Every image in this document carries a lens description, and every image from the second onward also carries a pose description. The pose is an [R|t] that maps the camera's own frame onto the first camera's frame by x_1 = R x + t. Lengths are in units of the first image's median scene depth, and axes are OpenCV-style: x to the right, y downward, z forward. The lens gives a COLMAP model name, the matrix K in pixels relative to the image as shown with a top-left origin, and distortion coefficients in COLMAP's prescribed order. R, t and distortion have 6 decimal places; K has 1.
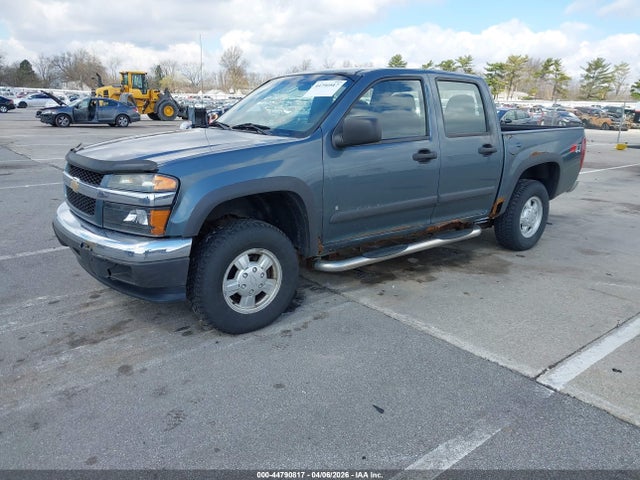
lens RADIAL K [[481.7, 0, 307.6], [0, 481.7, 206.5], [0, 0, 1]] dist [-0.001444, -0.001361]
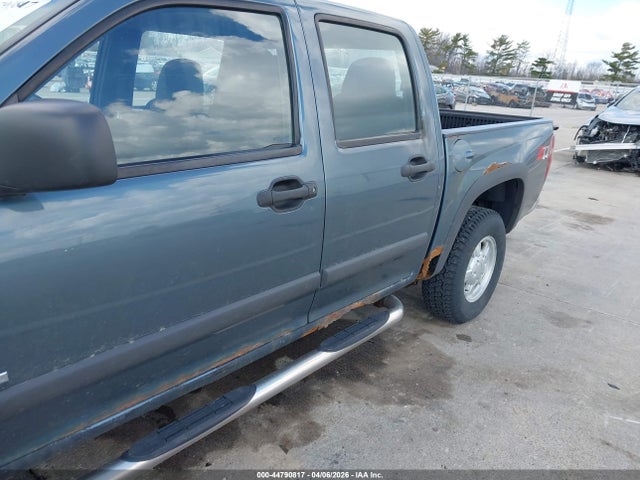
lens RADIAL K [[500.4, 0, 322.5], [0, 500.4, 217.5], [0, 0, 1]] dist [-0.000388, 0.000134]
pose [[0.978715, -0.016301, 0.204576, 0.150880], [0.000635, 0.997076, 0.076409, -0.097946], [-0.205224, -0.074652, 0.975864, 0.458816]]
